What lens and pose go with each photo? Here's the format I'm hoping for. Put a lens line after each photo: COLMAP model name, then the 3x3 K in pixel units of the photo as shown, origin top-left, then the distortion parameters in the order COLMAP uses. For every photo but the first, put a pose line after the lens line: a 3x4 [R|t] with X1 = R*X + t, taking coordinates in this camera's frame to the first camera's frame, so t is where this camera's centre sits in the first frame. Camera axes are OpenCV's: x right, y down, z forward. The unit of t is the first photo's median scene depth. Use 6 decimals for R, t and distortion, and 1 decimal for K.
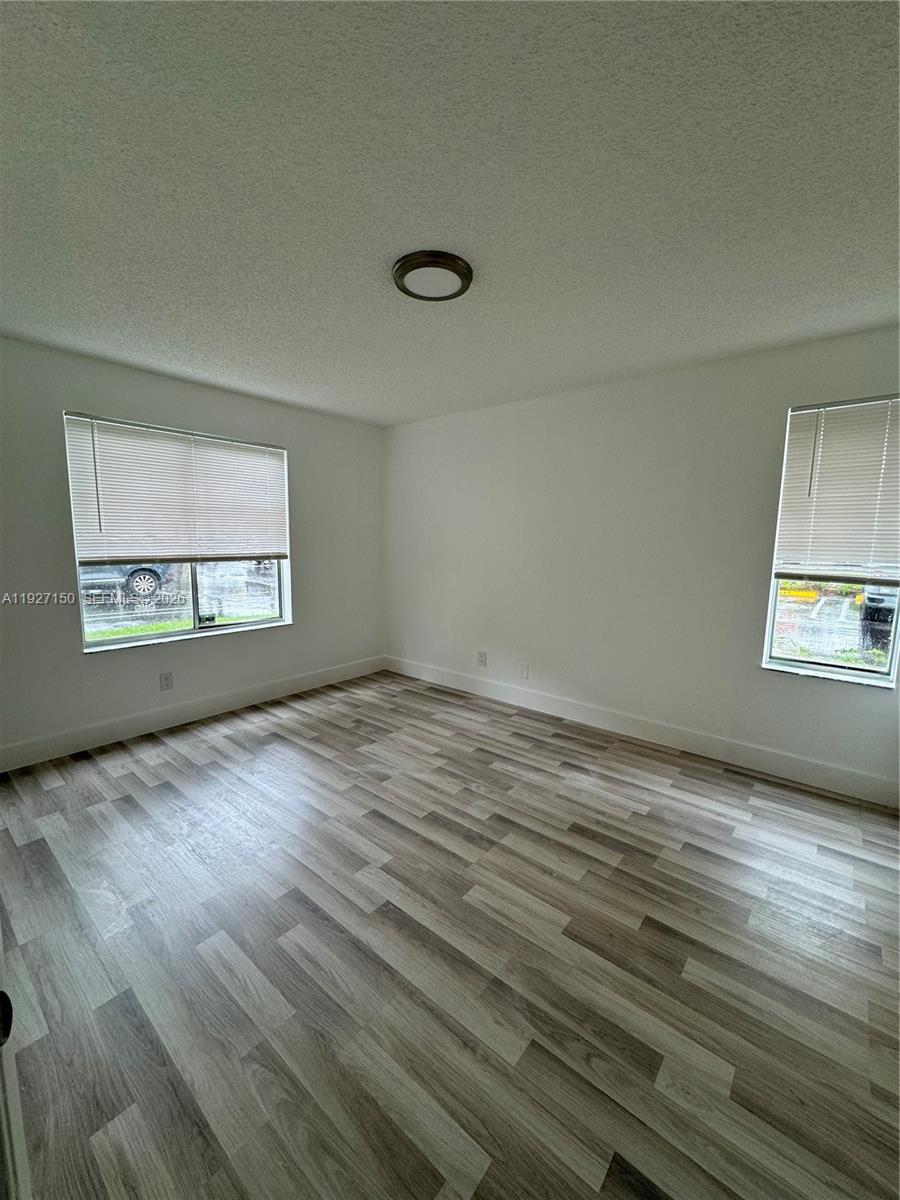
lens RADIAL K [[478.5, 0, 450.3], [0, 478.5, 594.2], [0, 0, 1]] dist [0.001703, -0.000040]
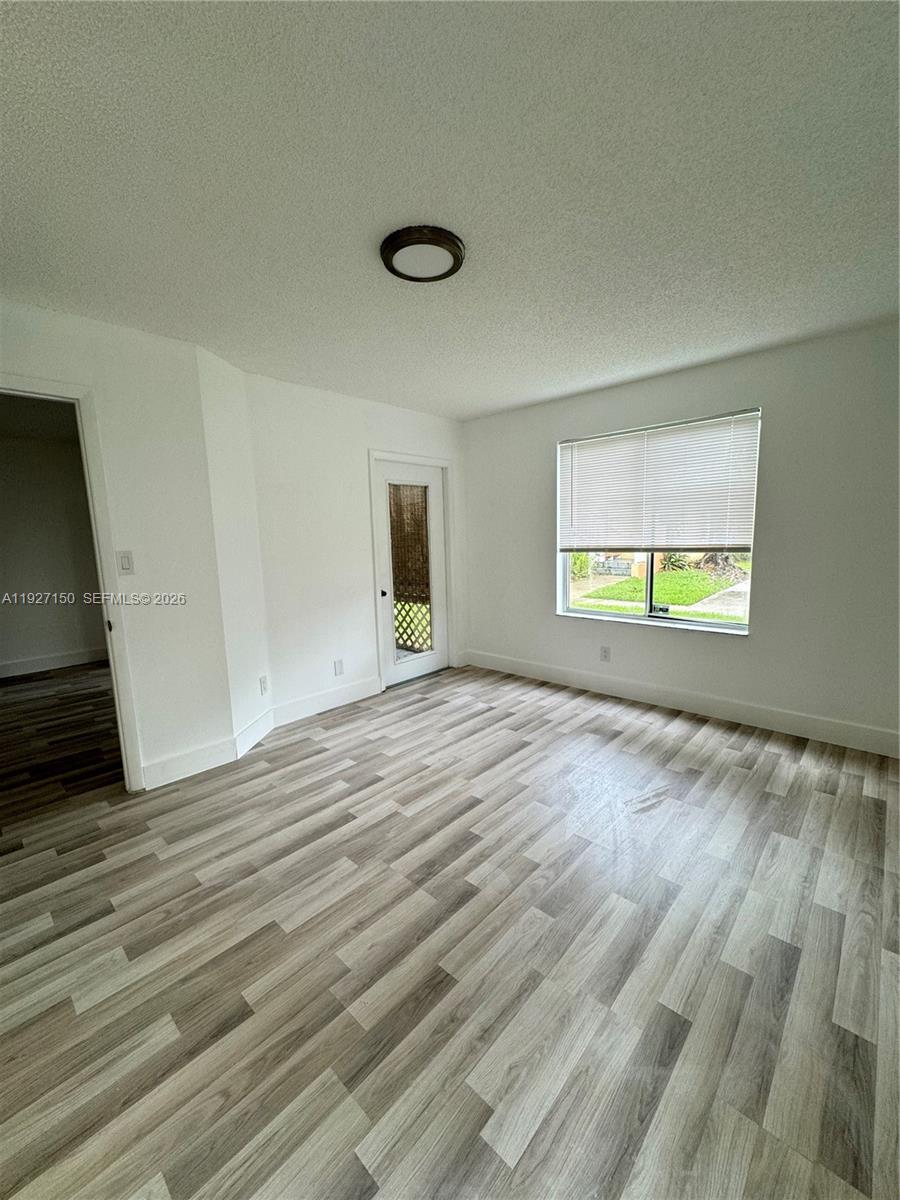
lens RADIAL K [[478.5, 0, 455.3], [0, 478.5, 597.3], [0, 0, 1]] dist [0.001703, -0.000040]
pose [[-0.049191, 0.121395, -0.991385, 0.646018], [-0.089396, 0.988067, 0.125424, -0.077918], [0.994781, 0.094796, -0.037752, 0.766866]]
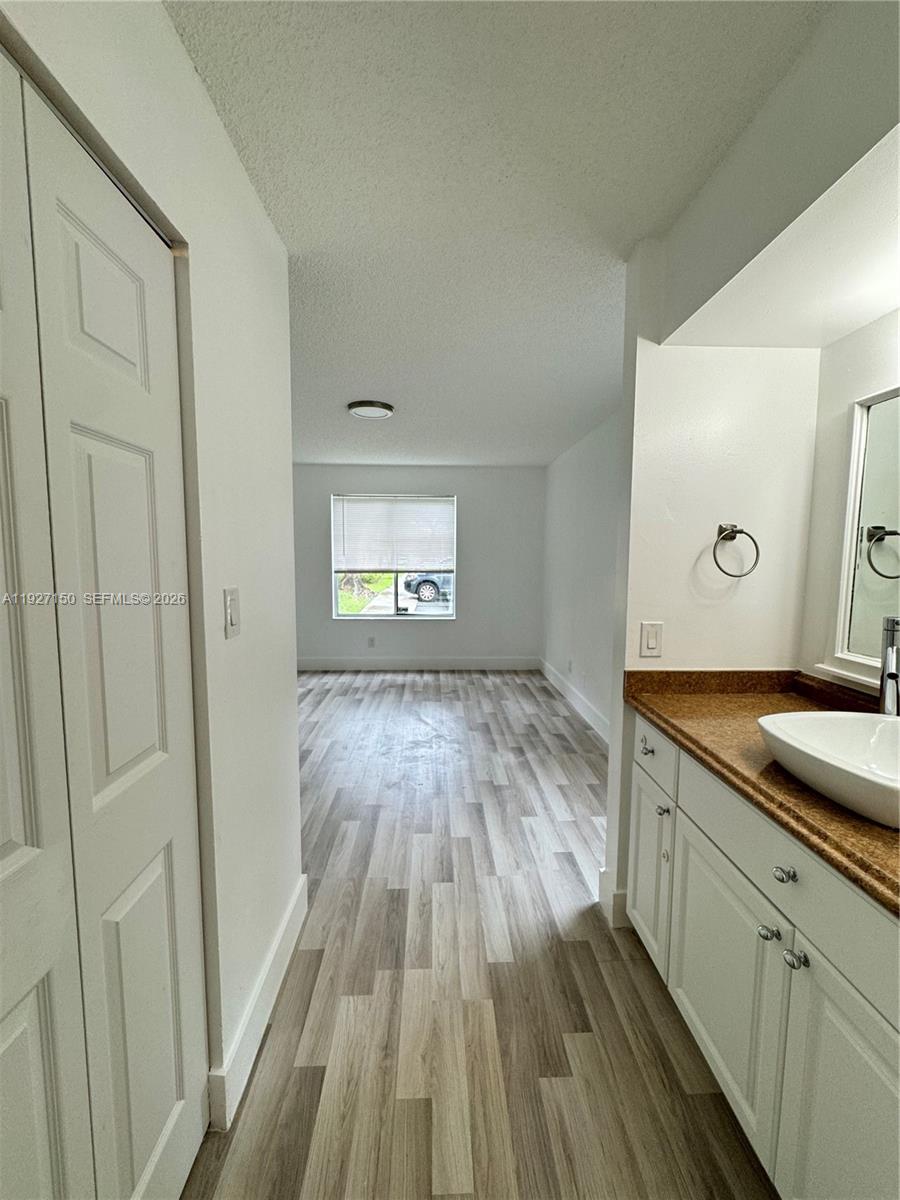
lens RADIAL K [[478.5, 0, 449.9], [0, 478.5, 601.9], [0, 0, 1]] dist [0.001703, -0.000040]
pose [[0.668306, 0.063013, -0.741213, 0.974365], [-0.083532, 0.996461, 0.009398, -0.001641], [0.739182, 0.055634, 0.671204, 0.062039]]
